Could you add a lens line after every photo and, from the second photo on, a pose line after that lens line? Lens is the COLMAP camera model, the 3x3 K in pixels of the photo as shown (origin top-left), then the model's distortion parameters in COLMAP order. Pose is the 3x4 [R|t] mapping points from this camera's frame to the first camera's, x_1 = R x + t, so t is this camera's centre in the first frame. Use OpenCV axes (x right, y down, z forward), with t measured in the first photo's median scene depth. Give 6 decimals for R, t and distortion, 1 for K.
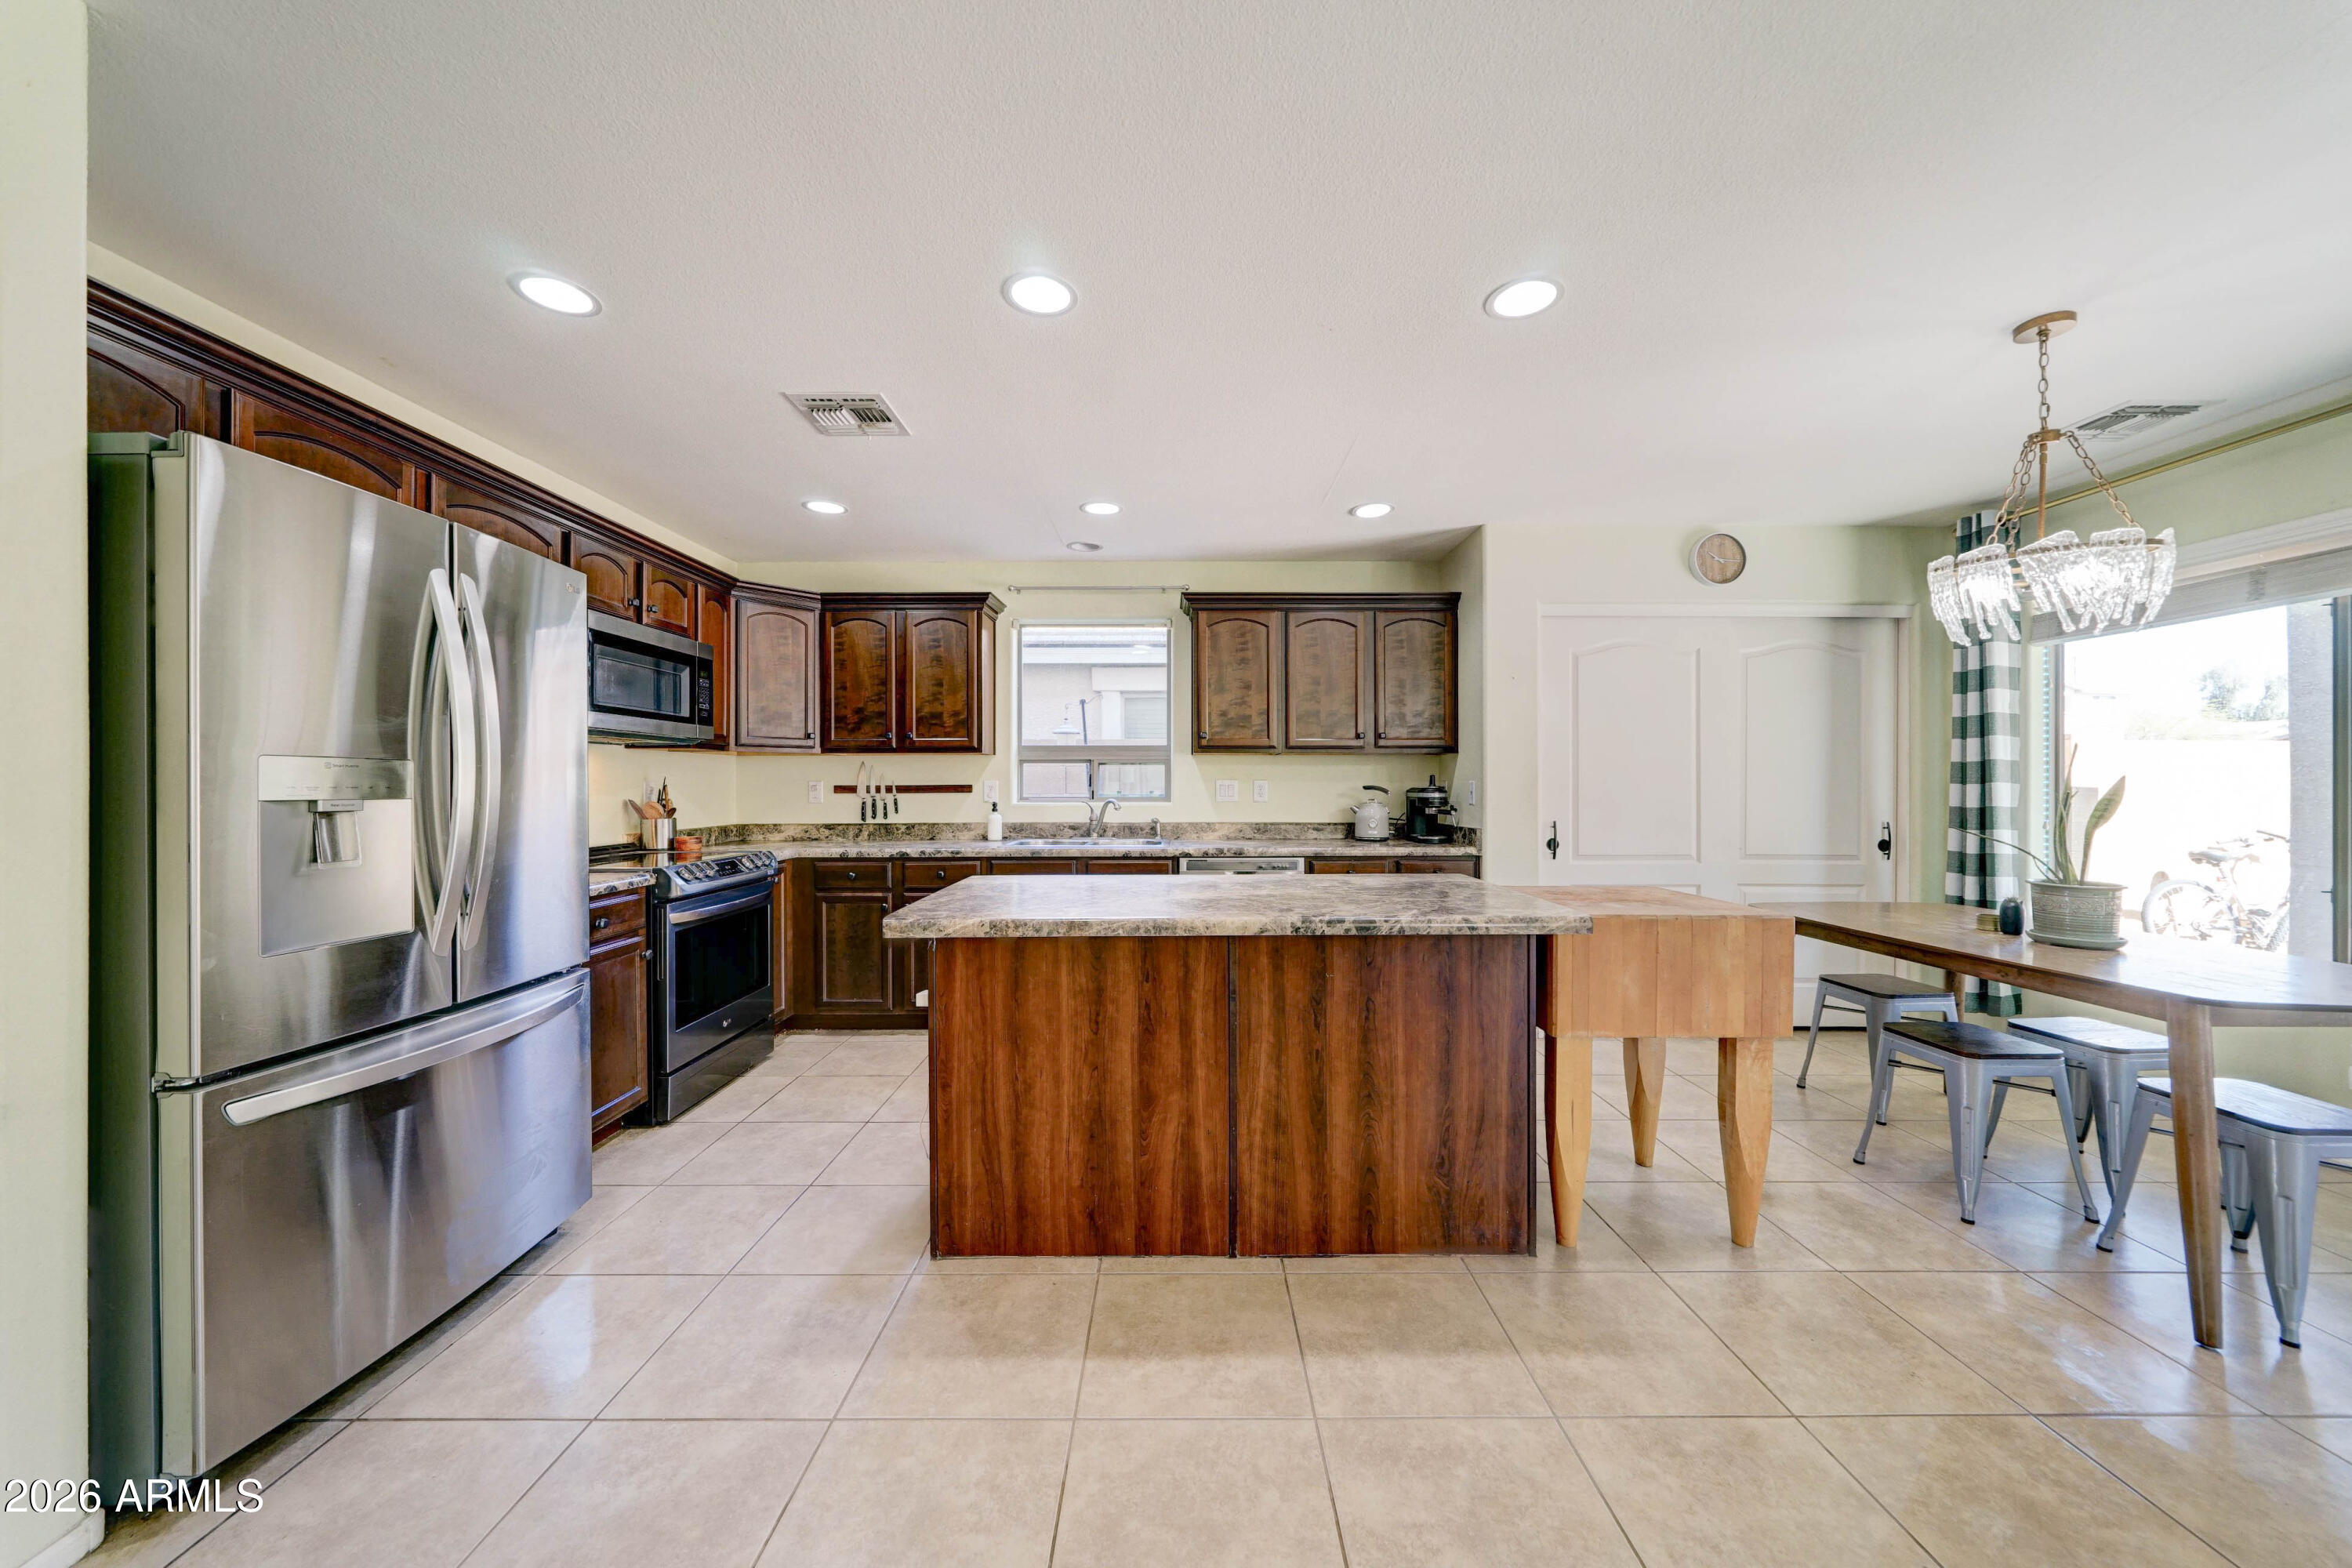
lens RADIAL K [[793.9, 0, 1193.8], [0, 793.9, 779.4], [0, 0, 1]] dist [-0.004552, 0.000530]
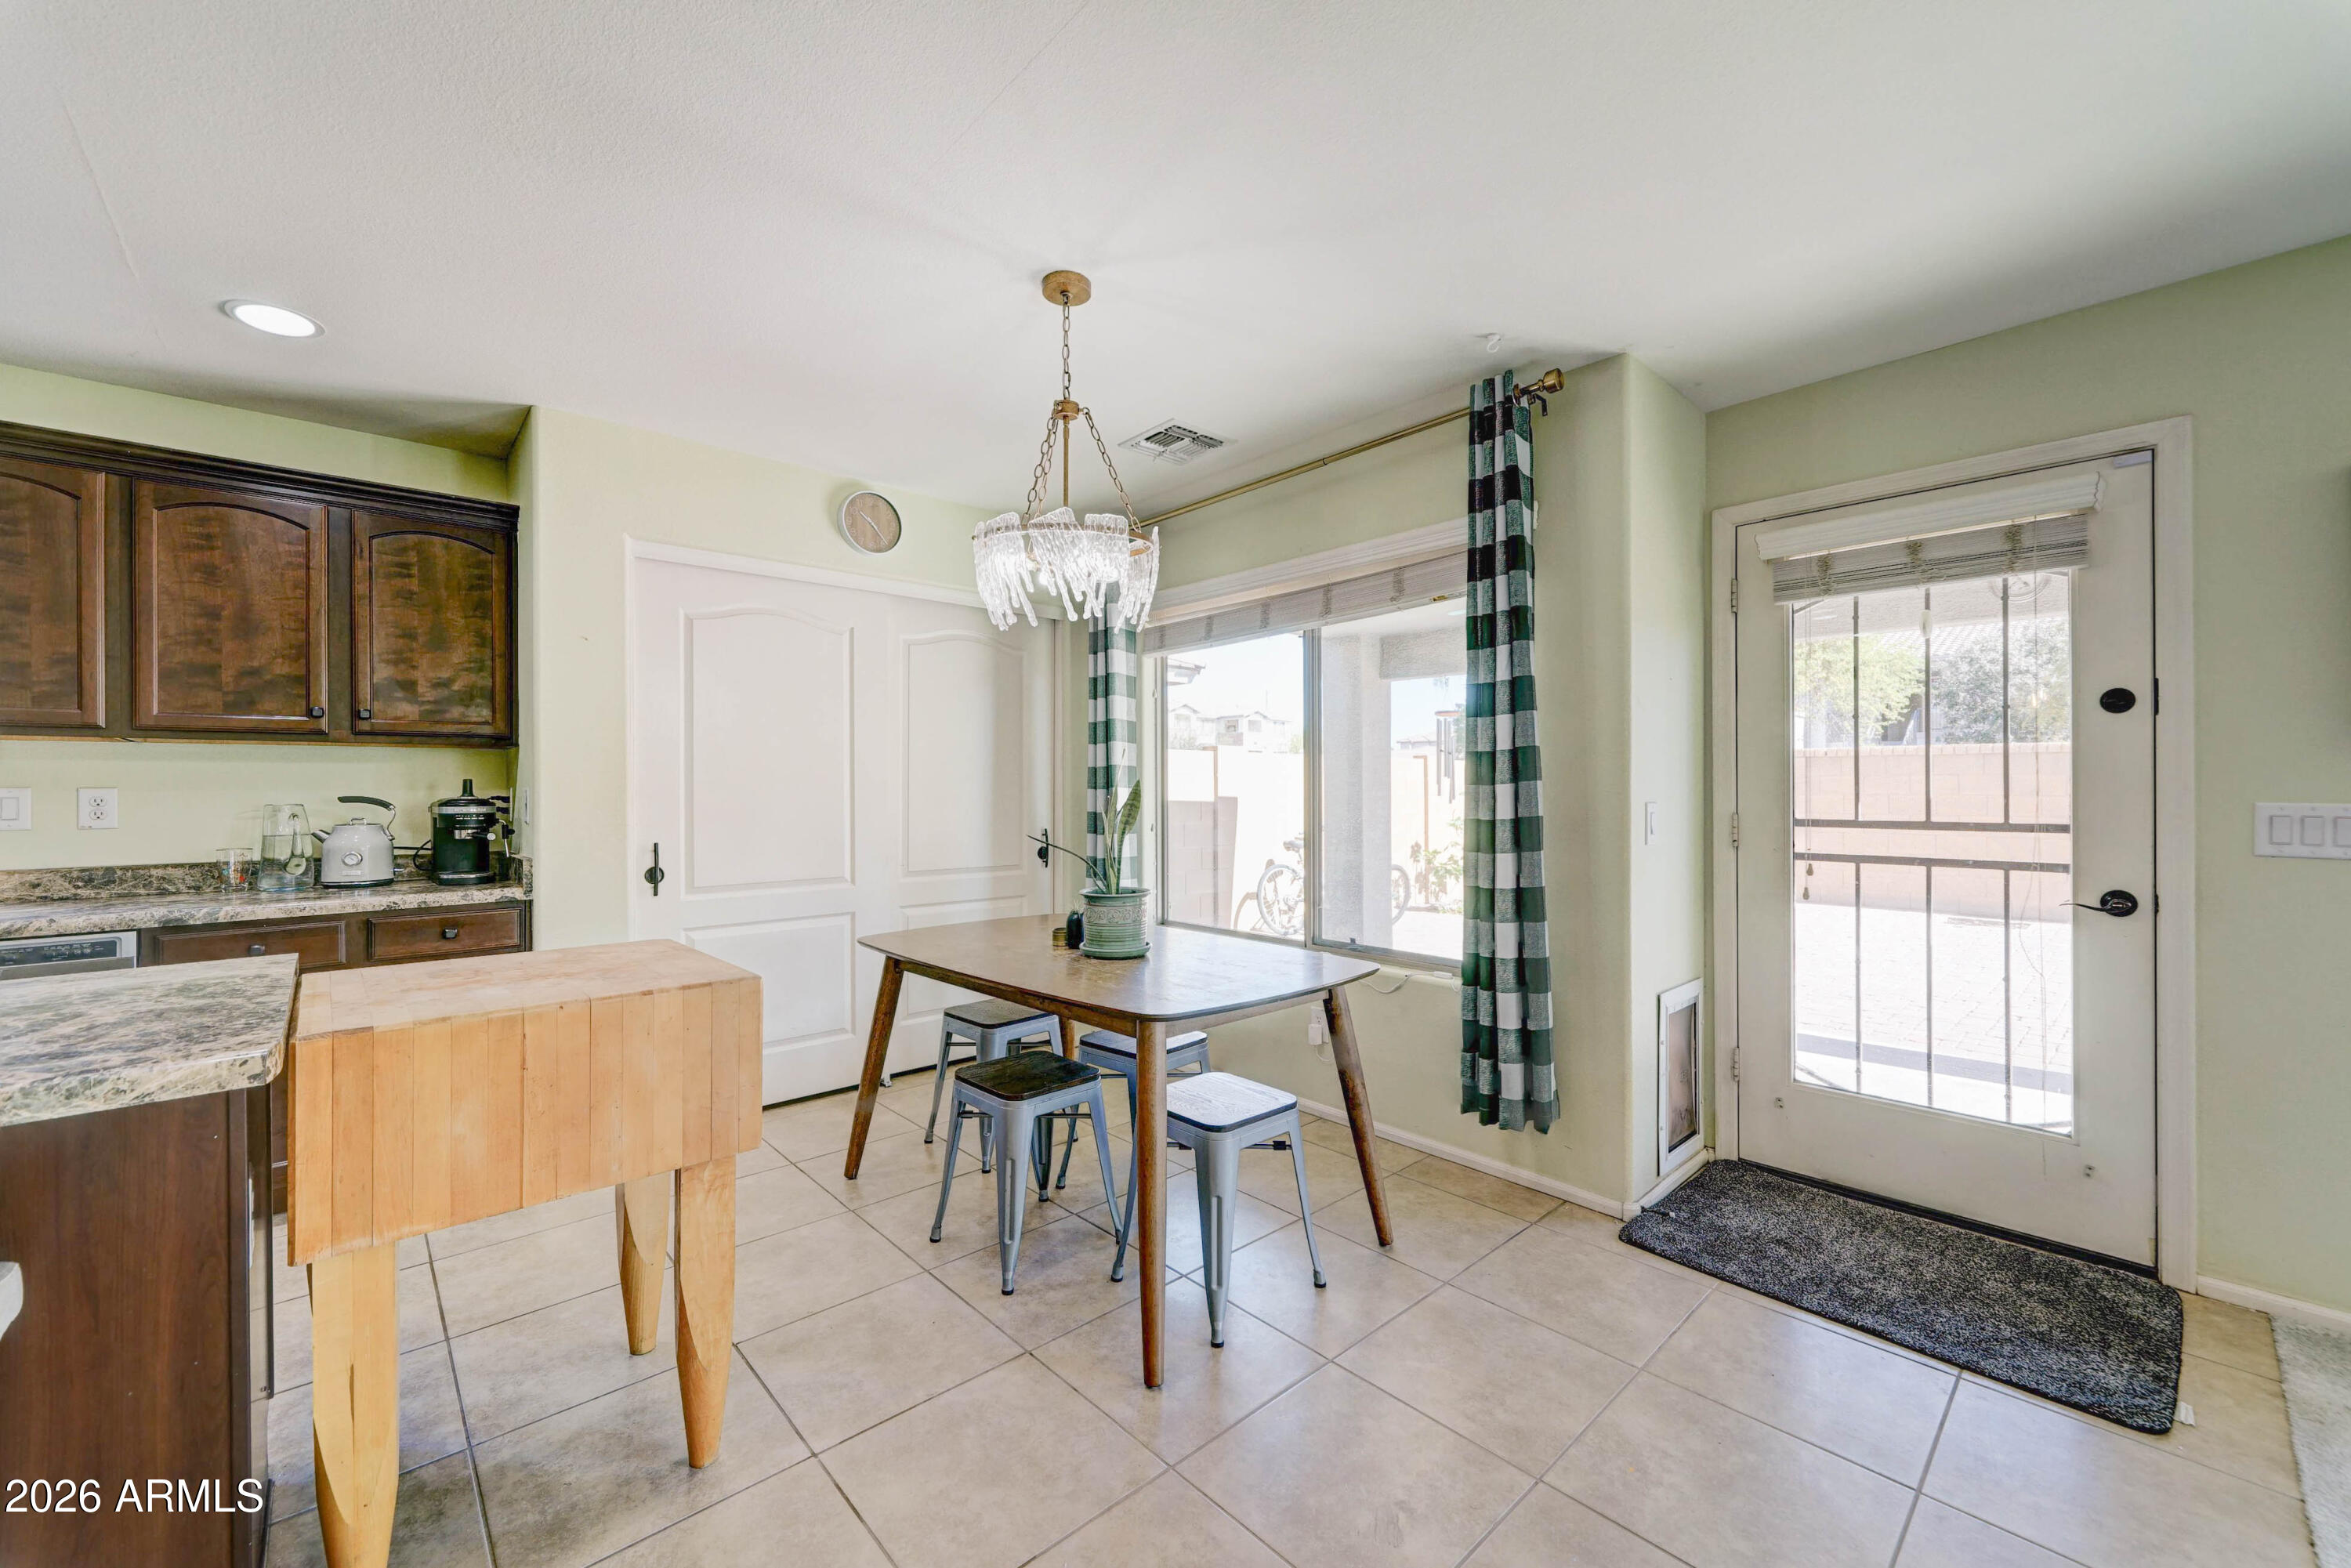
lens RADIAL K [[886.5, 0, 1163.1], [0, 886.5, 785.8], [0, 0, 1]] dist [-0.000581, -0.000277]
pose [[0.752653, -0.002456, 0.658413, 0.267514], [0.002627, 0.999996, 0.000727, 0.000979], [-0.658413, 0.001182, 0.752656, 0.086357]]
